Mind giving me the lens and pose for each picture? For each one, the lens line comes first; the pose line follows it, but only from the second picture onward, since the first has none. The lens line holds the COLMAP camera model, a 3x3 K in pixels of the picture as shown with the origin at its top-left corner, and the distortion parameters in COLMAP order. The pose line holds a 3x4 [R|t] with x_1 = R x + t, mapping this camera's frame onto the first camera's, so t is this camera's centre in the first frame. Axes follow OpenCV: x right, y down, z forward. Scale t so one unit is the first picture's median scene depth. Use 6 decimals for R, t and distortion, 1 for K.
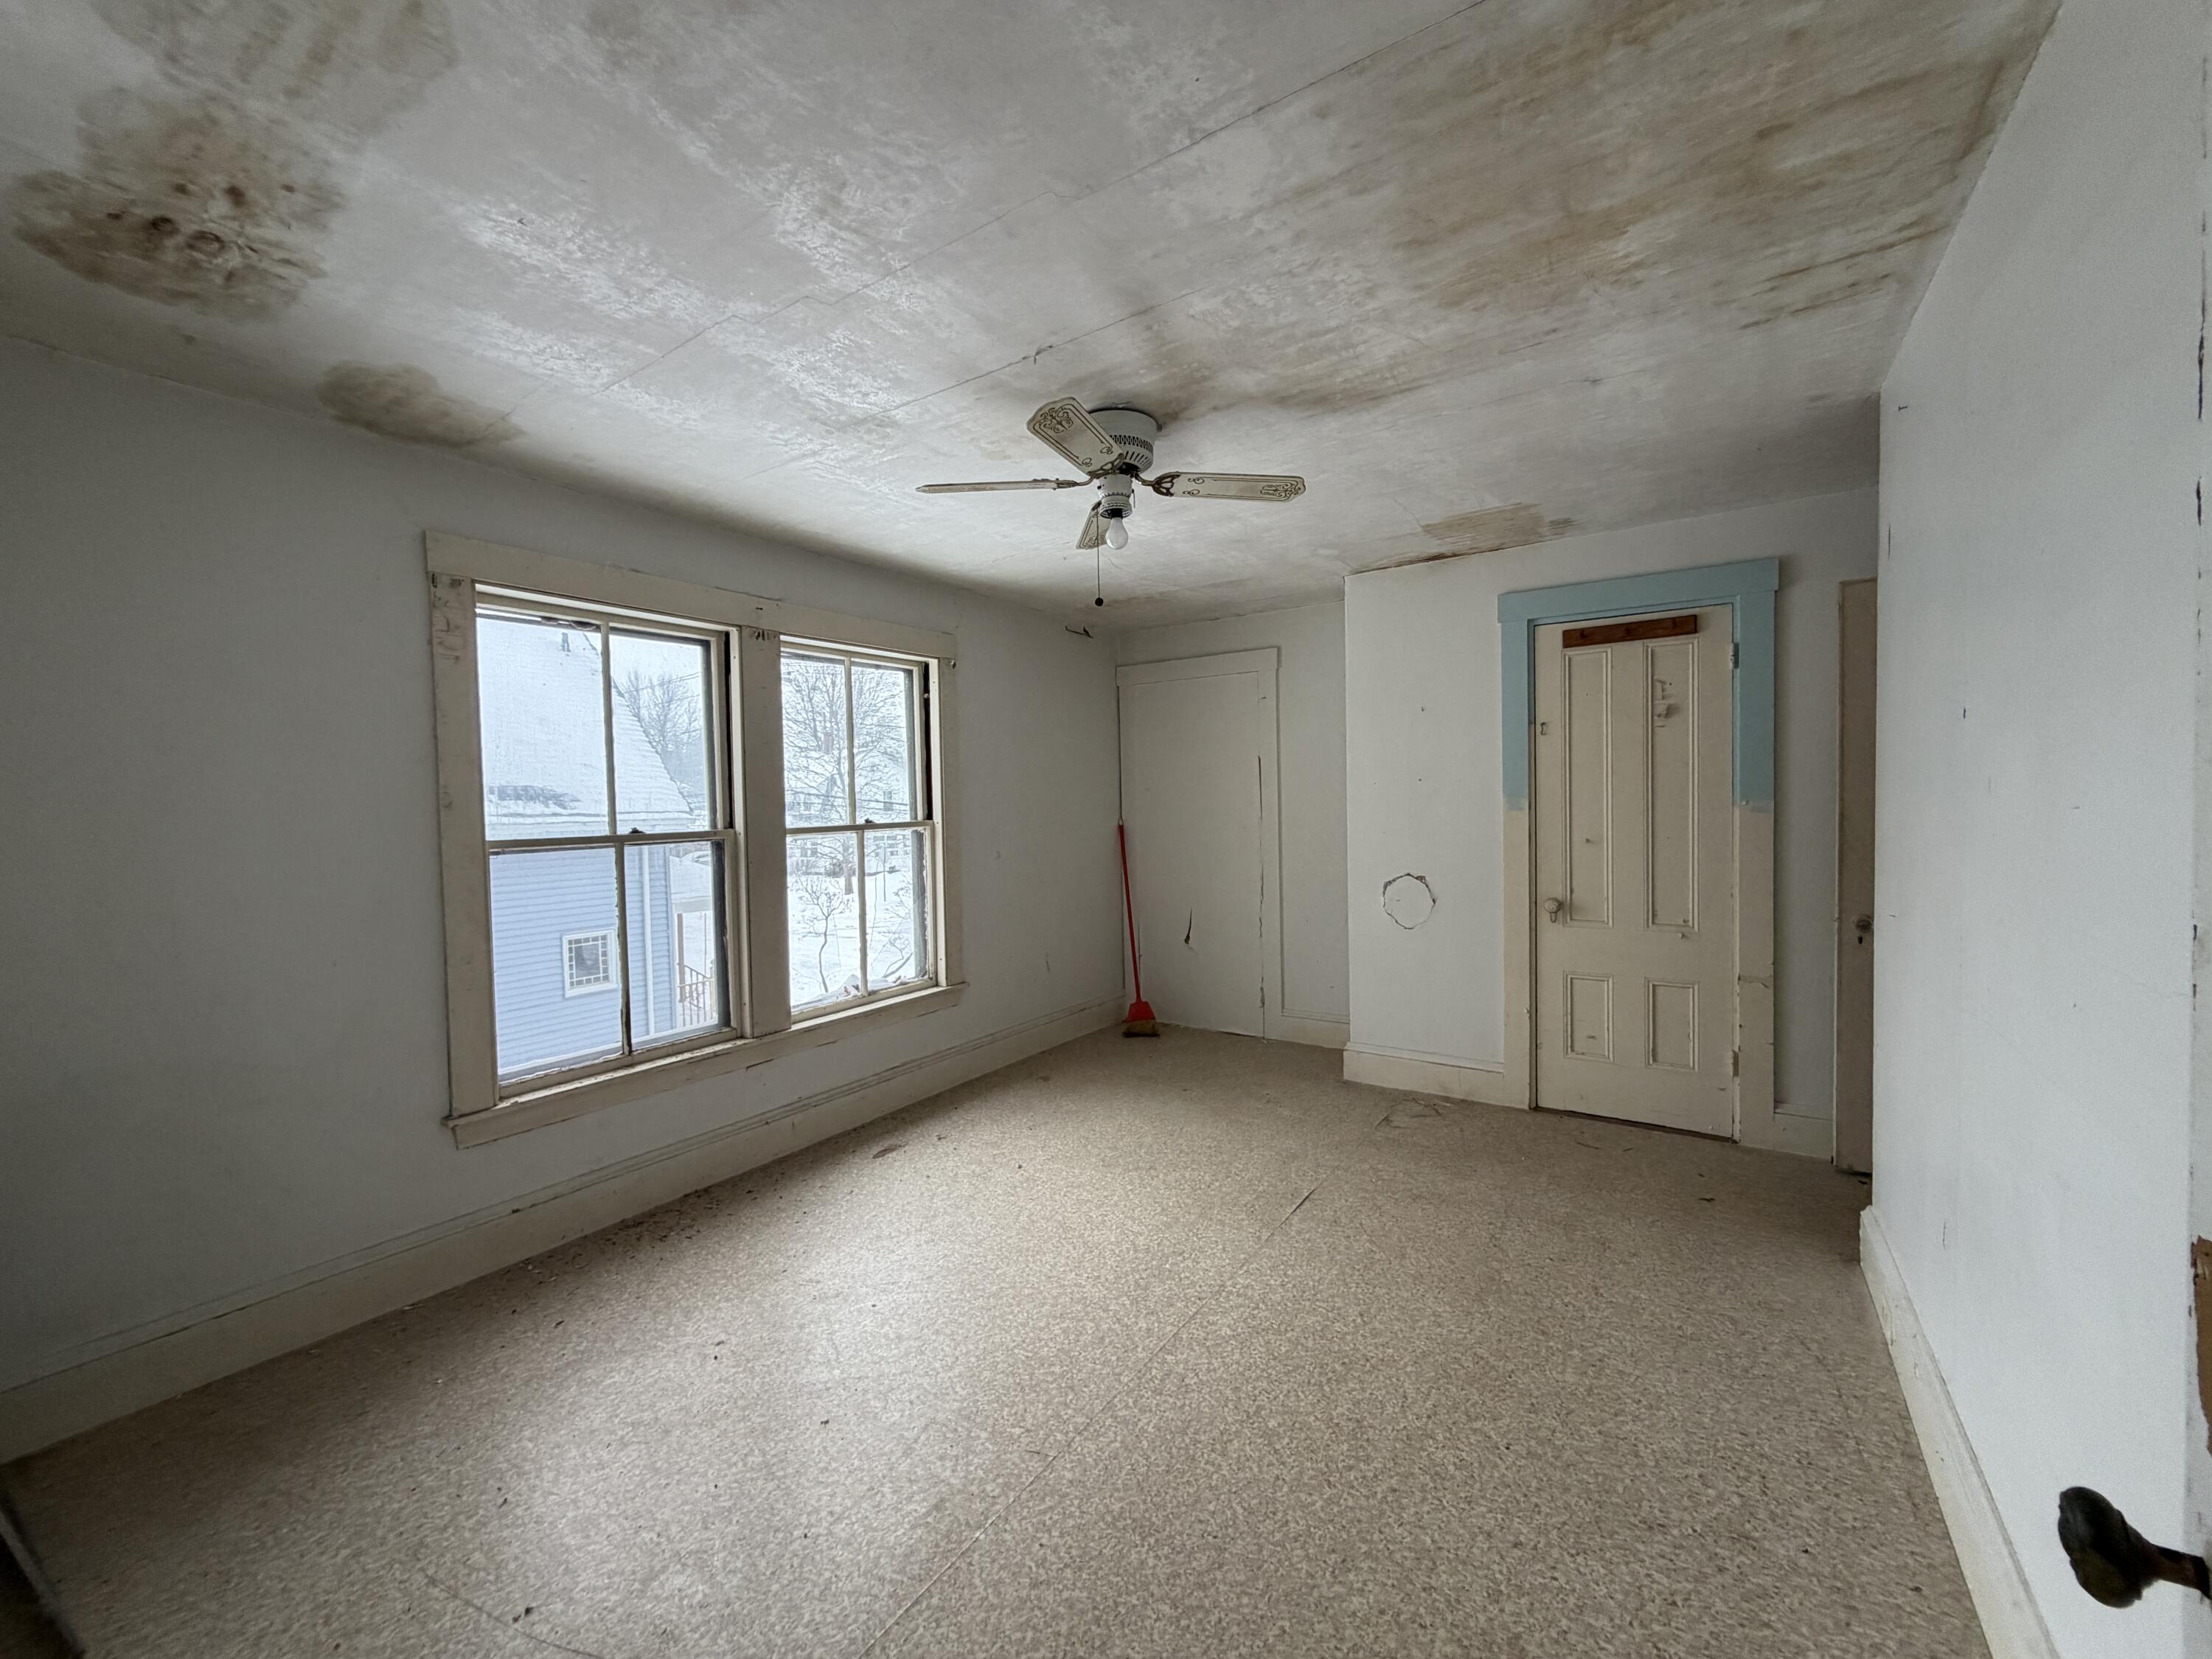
lens RADIAL K [[881.3, 0, 1105.0], [0, 881.3, 836.9], [0, 0, 1]] dist [0.001207, -0.000740]
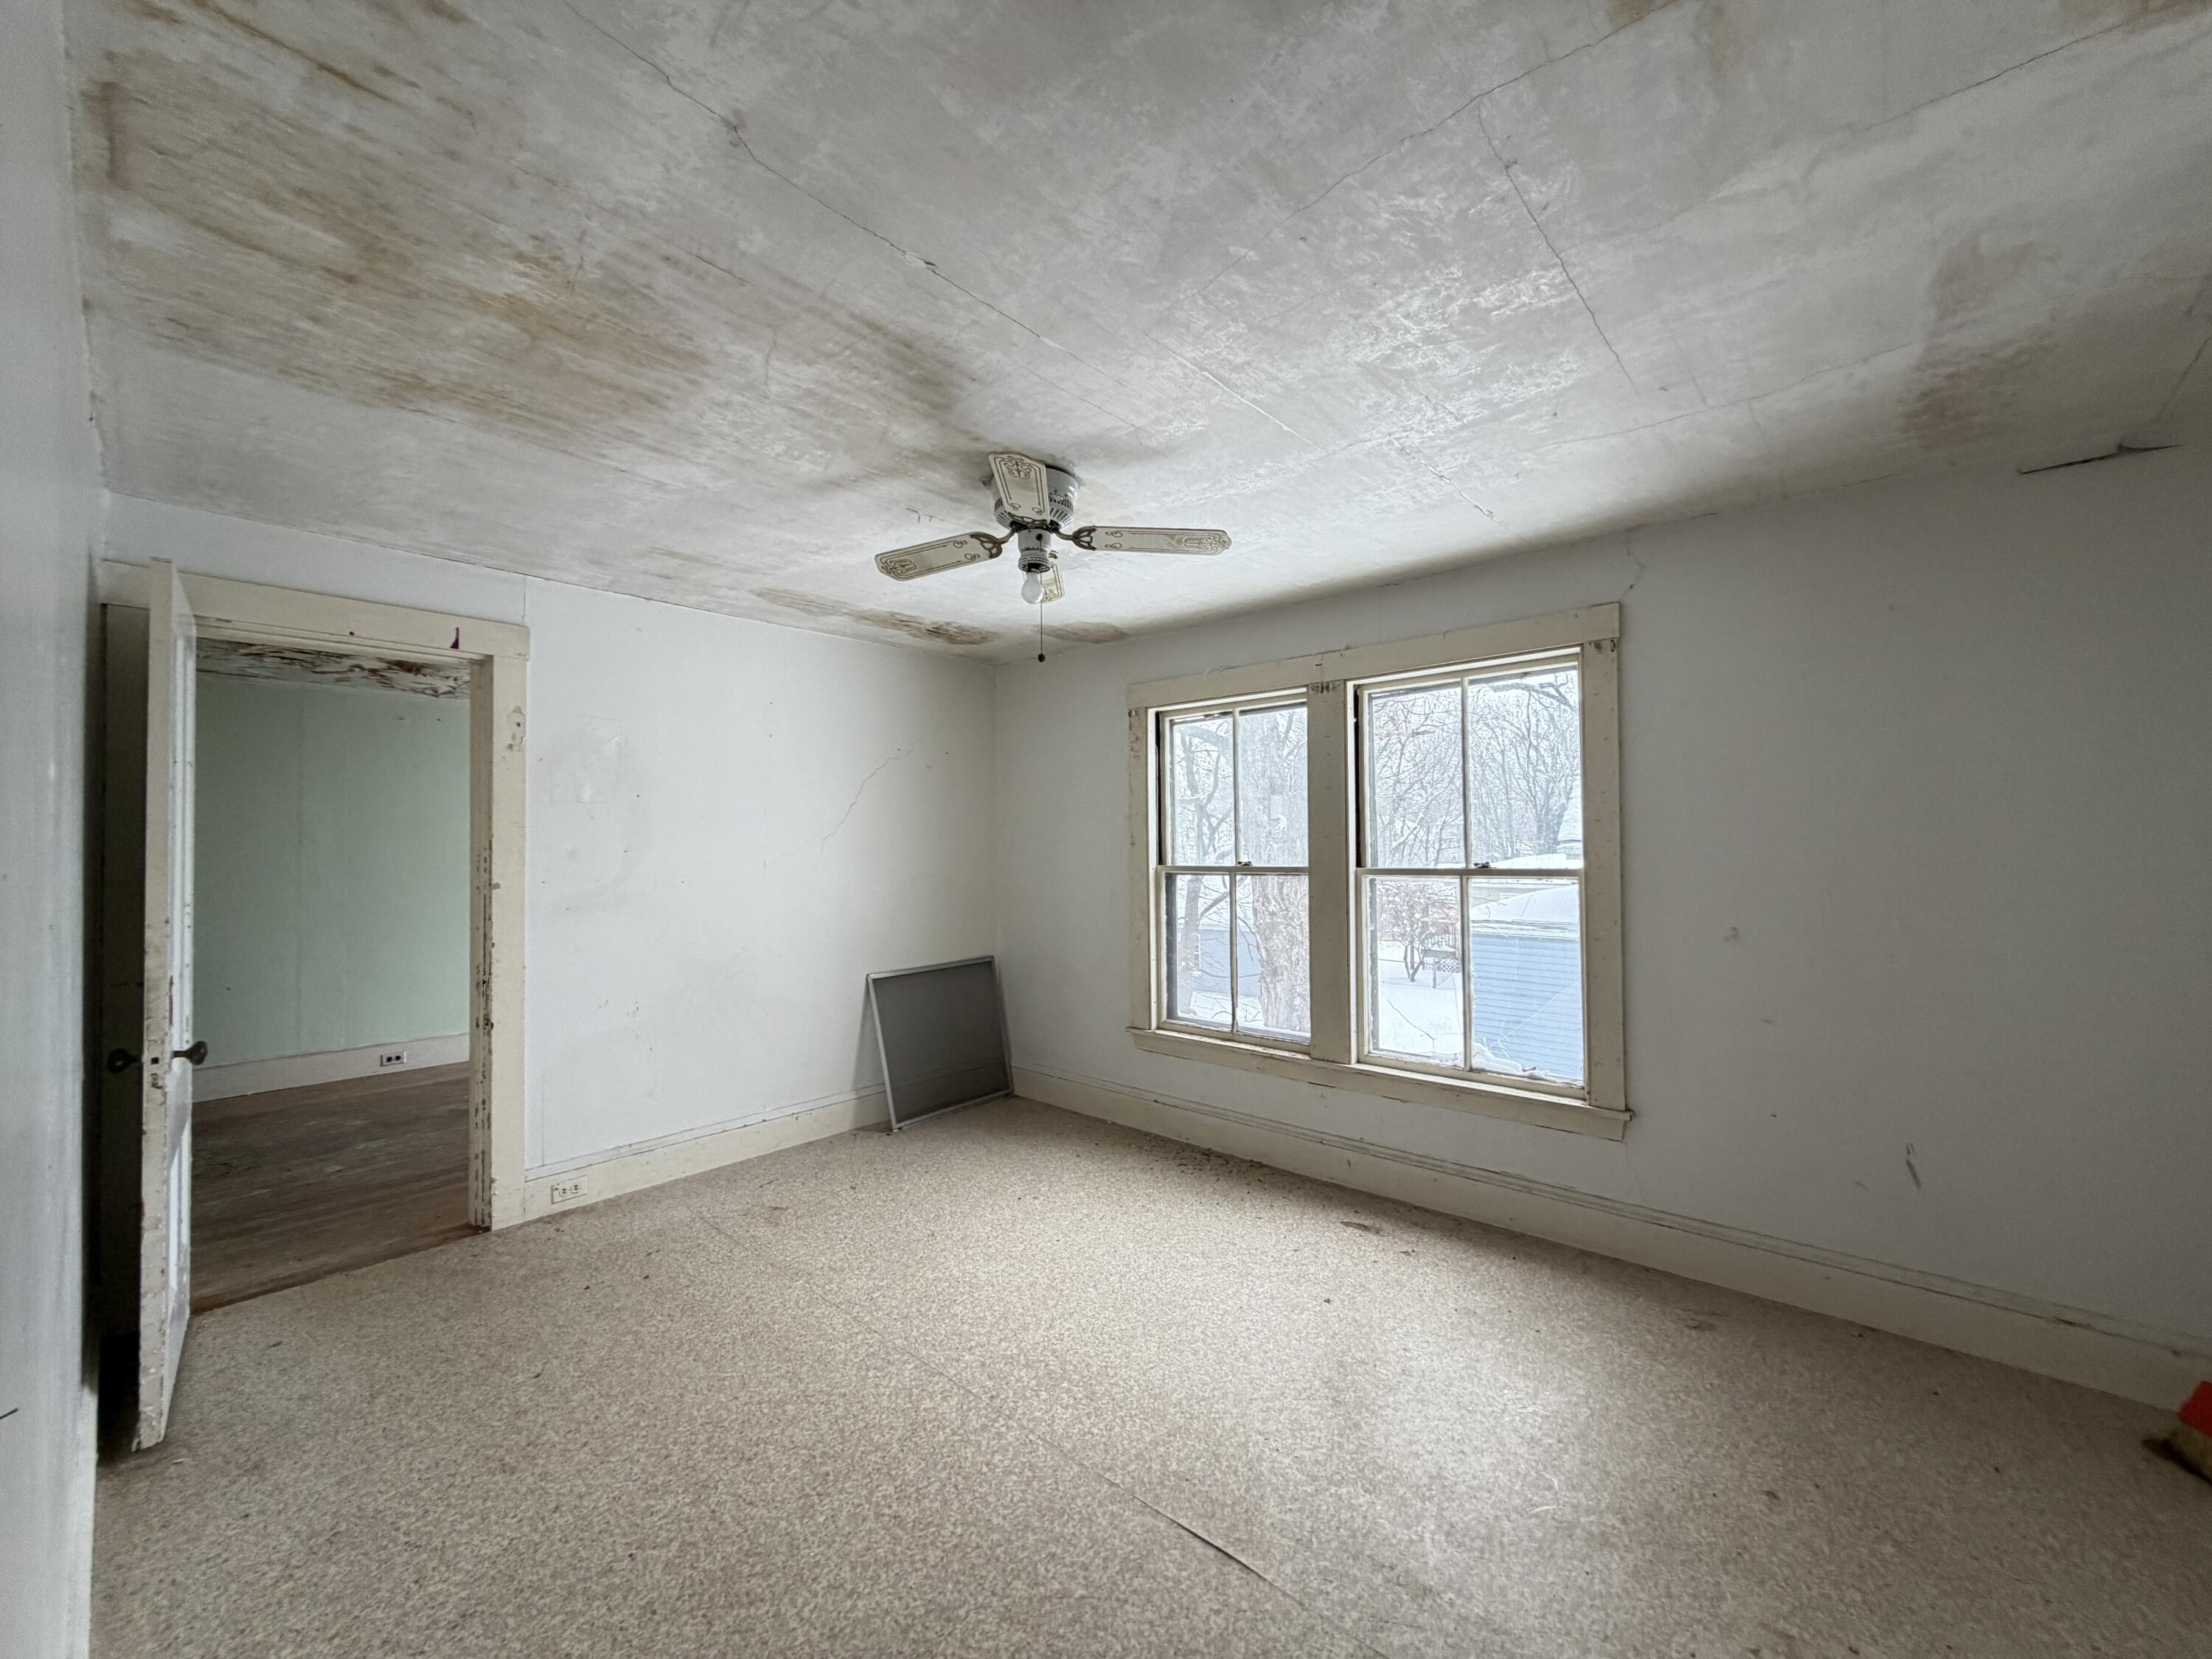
lens RADIAL K [[881.3, 0, 1094.8], [0, 881.3, 835.8], [0, 0, 1]] dist [0.001207, -0.000740]
pose [[-0.140910, 0.014665, -0.989914, 0.875599], [-0.028716, 0.999409, 0.018893, -0.073735], [0.989606, 0.031088, -0.140405, 1.069256]]
